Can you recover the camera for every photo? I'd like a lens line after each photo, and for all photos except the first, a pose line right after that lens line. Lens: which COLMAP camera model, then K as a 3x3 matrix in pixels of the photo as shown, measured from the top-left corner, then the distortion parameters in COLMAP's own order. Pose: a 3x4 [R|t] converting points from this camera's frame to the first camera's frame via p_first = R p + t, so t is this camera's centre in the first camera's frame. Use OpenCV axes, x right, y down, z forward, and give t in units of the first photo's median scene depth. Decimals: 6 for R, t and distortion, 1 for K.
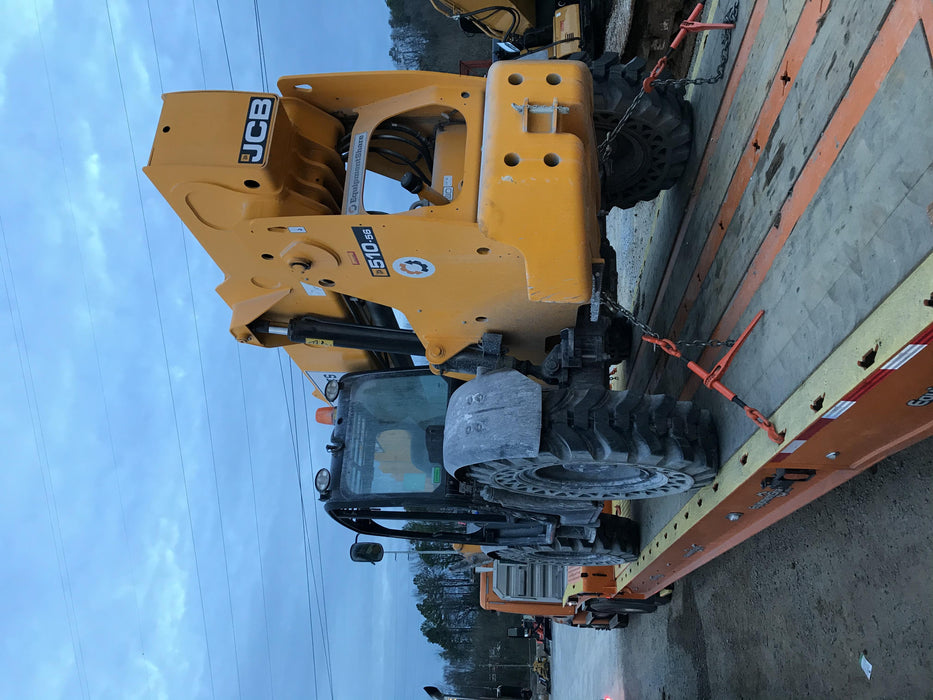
lens RADIAL K [[777.0, 0, 466.5], [0, 777.0, 350.0], [0, 0, 1]] dist [0.007341, 0.006068]
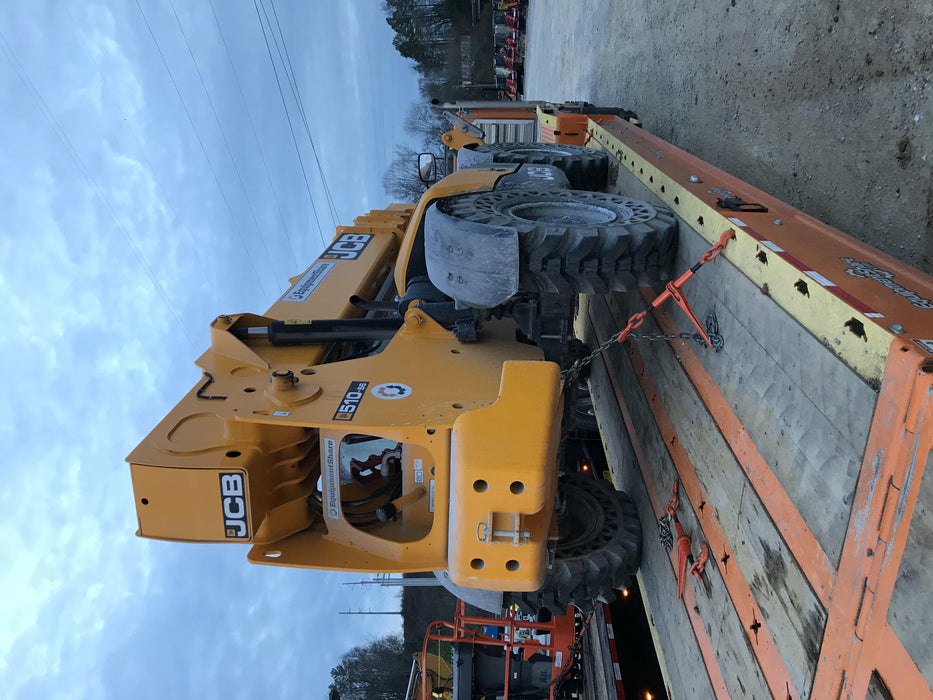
lens RADIAL K [[795.5, 0, 464.0], [0, 795.5, 396.6], [0, 0, 1]] dist [0.040645, 0.006911]
pose [[0.999160, -0.039469, 0.011029, 0.032030], [0.020689, 0.718127, 0.695604, -1.120570], [-0.035375, -0.694792, 0.718340, 0.319508]]
